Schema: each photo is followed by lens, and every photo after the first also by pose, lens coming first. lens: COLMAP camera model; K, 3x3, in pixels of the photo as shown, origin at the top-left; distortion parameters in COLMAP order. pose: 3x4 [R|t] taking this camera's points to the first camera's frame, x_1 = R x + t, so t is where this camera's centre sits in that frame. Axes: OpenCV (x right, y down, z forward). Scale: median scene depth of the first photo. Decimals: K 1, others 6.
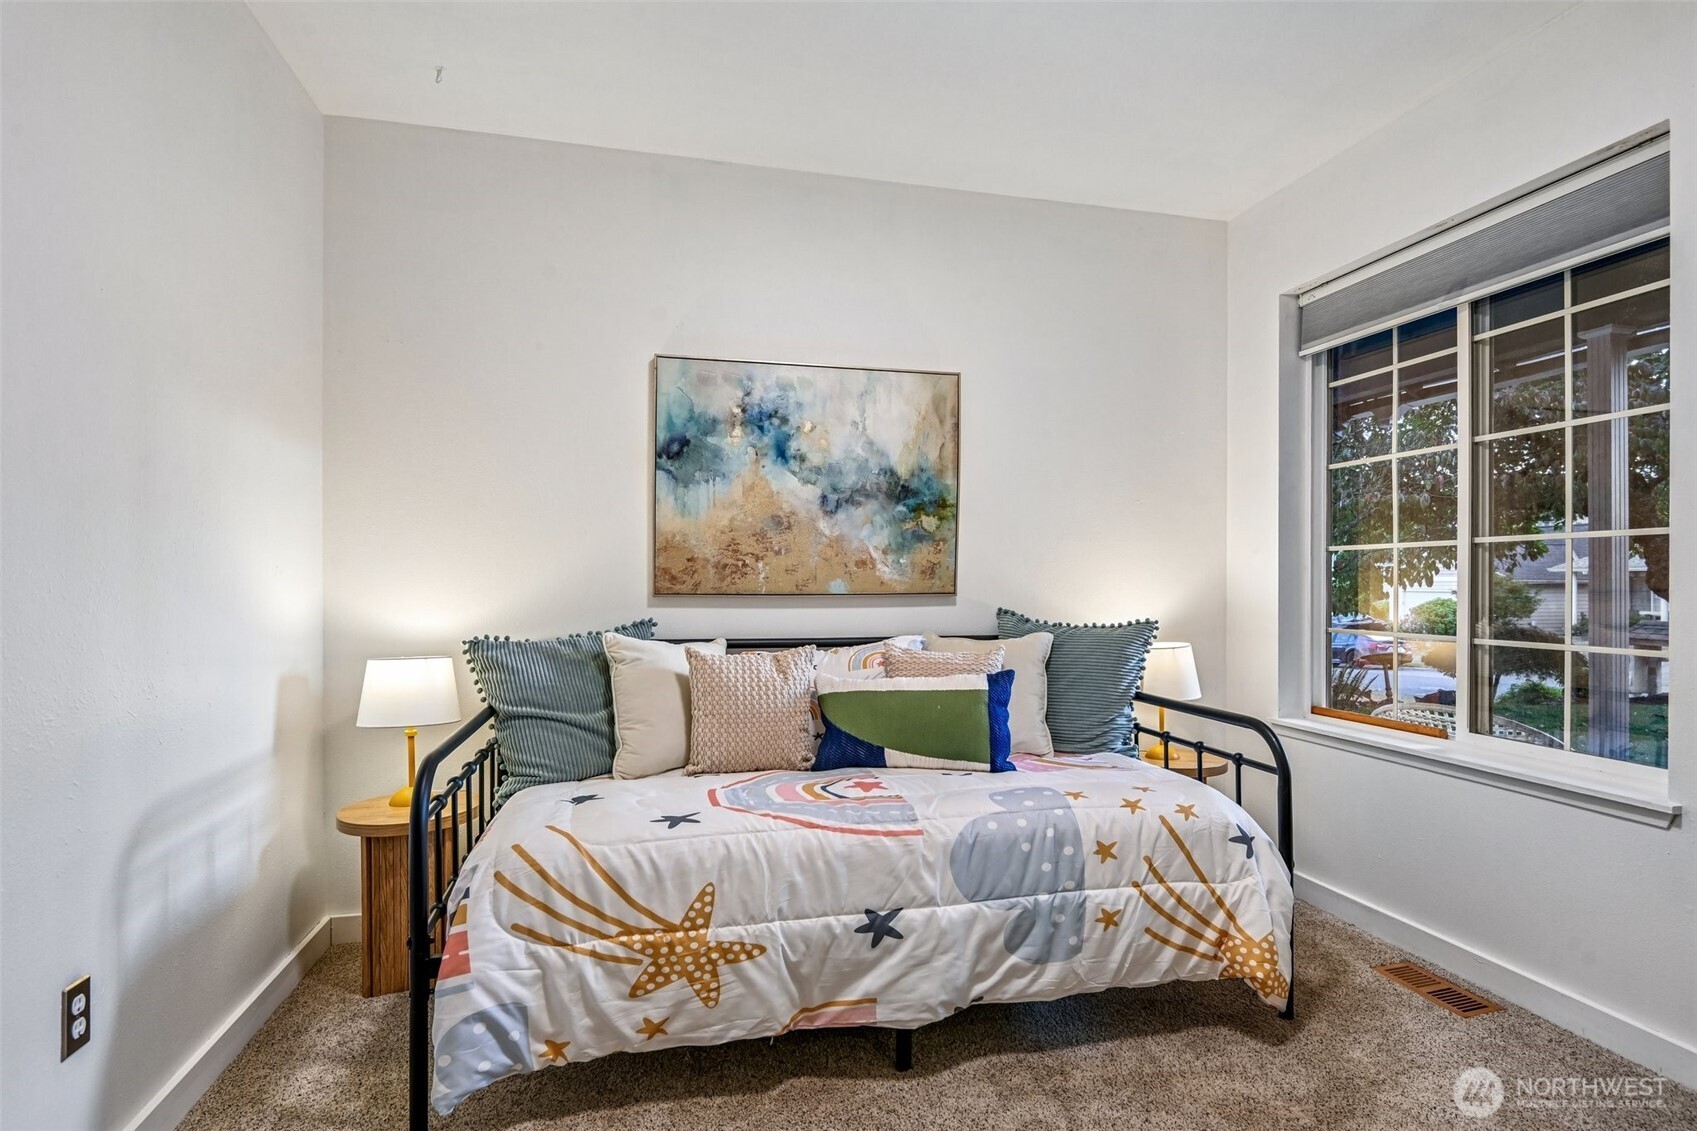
lens RADIAL K [[846.8, 0, 855.0], [0, 846.8, 587.2], [0, 0, 1]] dist [0.005861, -0.015153]
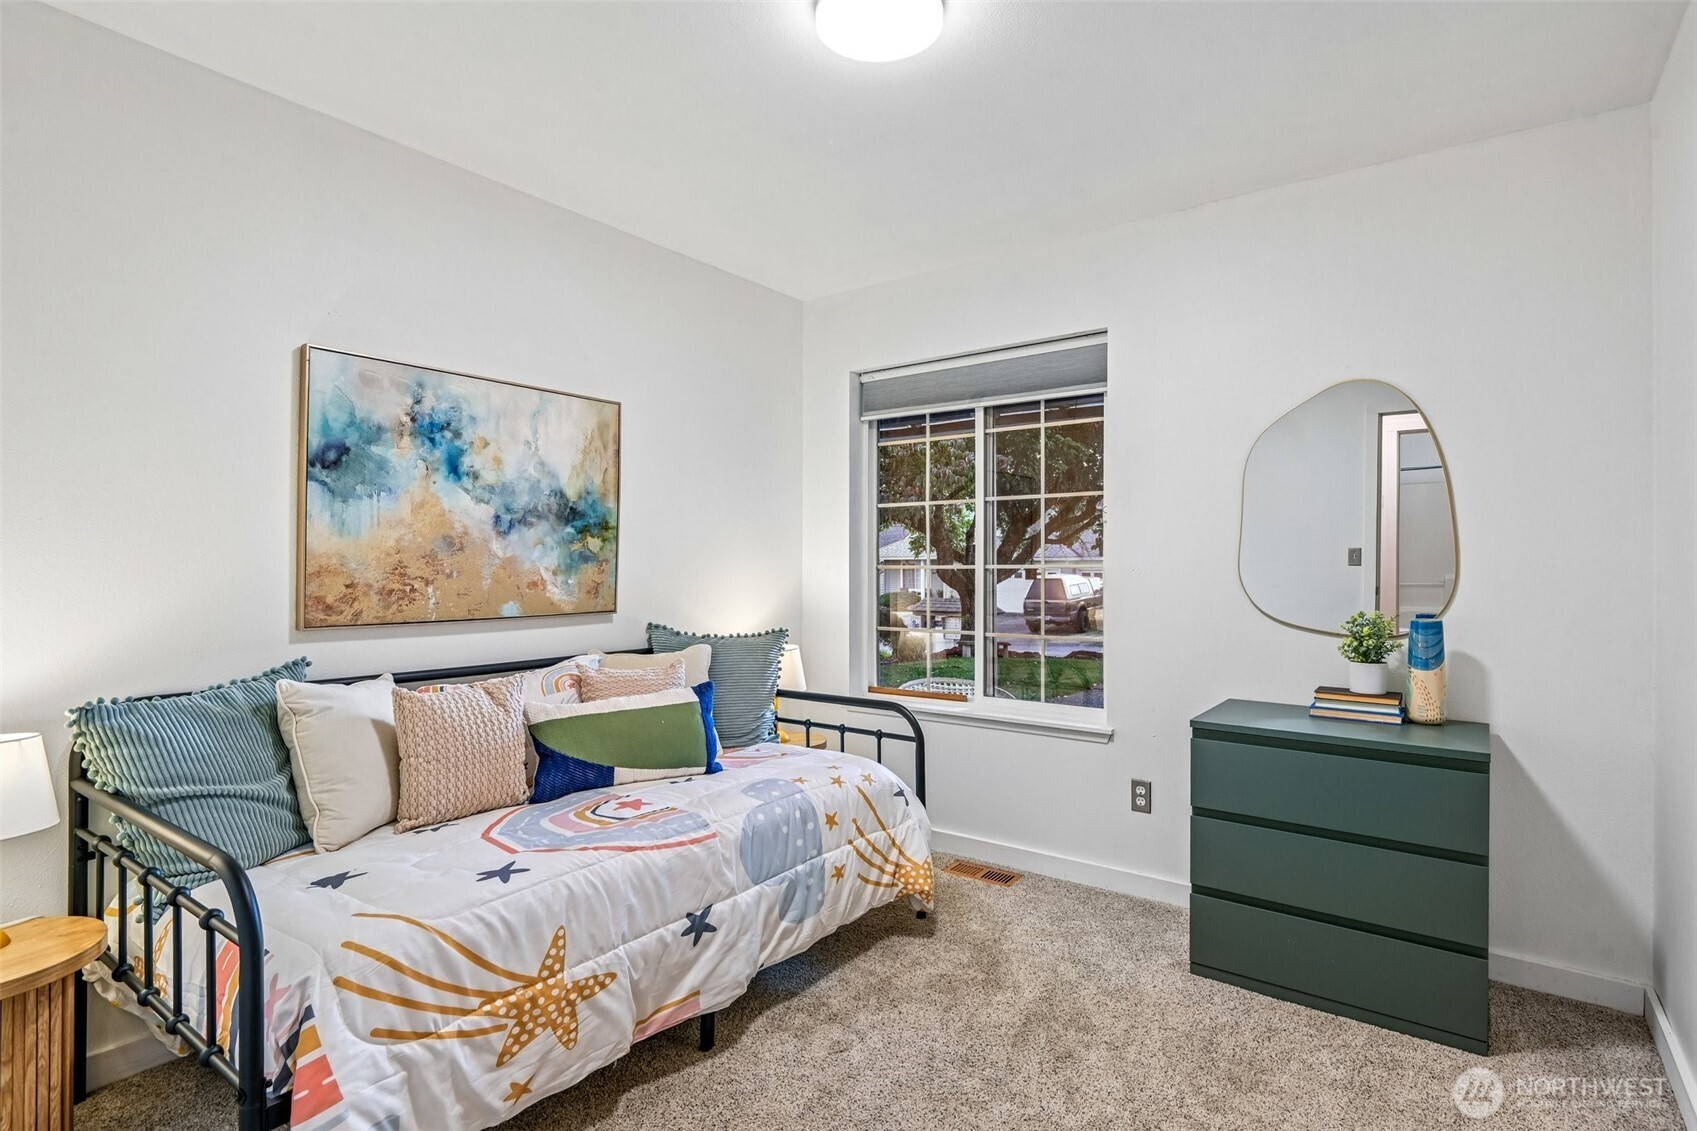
lens RADIAL K [[851.9, 0, 844.1], [0, 851.9, 566.2], [0, 0, 1]] dist [0.013209, -0.013218]
pose [[0.769481, -0.002841, 0.638663, -0.488774], [0.006985, 0.999968, -0.003967, -0.061243], [-0.638632, 0.007513, 0.769476, 0.006234]]
